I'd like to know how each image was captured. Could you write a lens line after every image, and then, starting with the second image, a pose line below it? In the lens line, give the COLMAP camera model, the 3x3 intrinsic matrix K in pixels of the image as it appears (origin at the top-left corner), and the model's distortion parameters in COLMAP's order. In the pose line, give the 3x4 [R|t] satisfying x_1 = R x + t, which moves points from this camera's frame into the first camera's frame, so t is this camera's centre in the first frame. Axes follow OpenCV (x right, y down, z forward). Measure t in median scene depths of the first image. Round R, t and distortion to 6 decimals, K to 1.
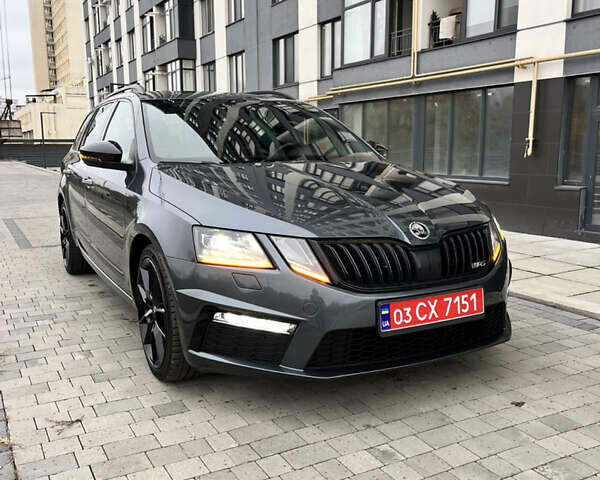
lens RADIAL K [[599.2, 0, 301.4], [0, 599.2, 227.9], [0, 0, 1]] dist [0.014246, 0.023883]
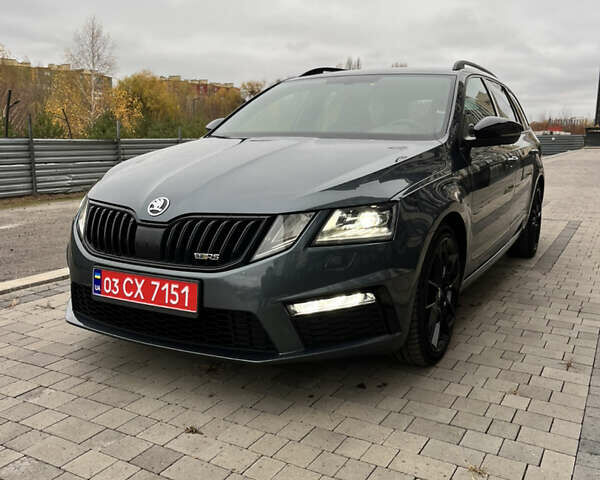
lens RADIAL K [[599.2, 0, 301.4], [0, 599.2, 227.9], [0, 0, 1]] dist [0.014246, 0.023883]
pose [[0.527793, 0.134127, -0.838716, 1.058216], [-0.116804, 0.989533, 0.084743, -0.064537], [0.841303, 0.053238, 0.537935, 0.653574]]
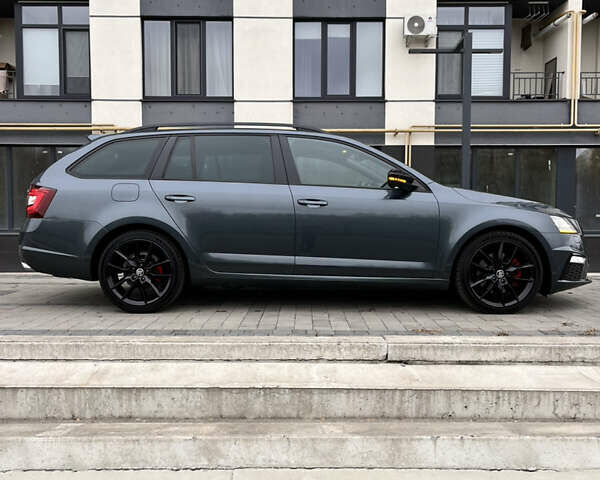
lens RADIAL K [[430.2, 0, 300.0], [0, 430.2, 240.0], [0, 0, 1]] dist [0.004154, 0.001832]
pose [[0.490385, -0.067830, 0.868862, -2.191592], [0.109689, 0.993842, 0.015678, -0.453685], [-0.864575, 0.087616, 0.494806, 3.654994]]
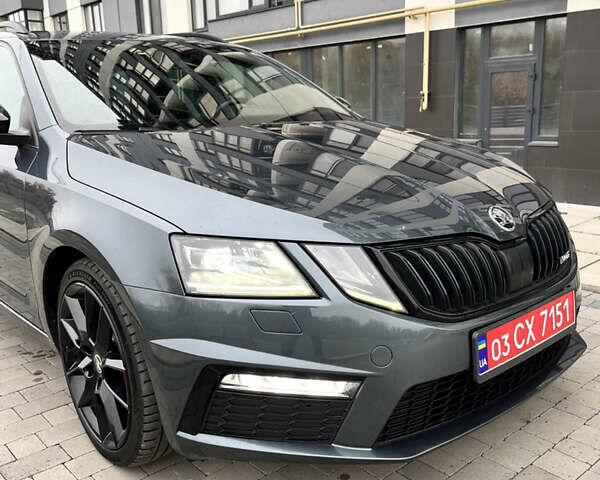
lens RADIAL K [[599.2, 0, 301.4], [0, 599.2, 227.9], [0, 0, 1]] dist [0.014246, 0.023883]
pose [[0.975306, -0.067354, 0.210338, -0.169964], [0.053078, 0.995933, 0.072799, -0.045775], [-0.214386, -0.059836, 0.974914, 0.352523]]
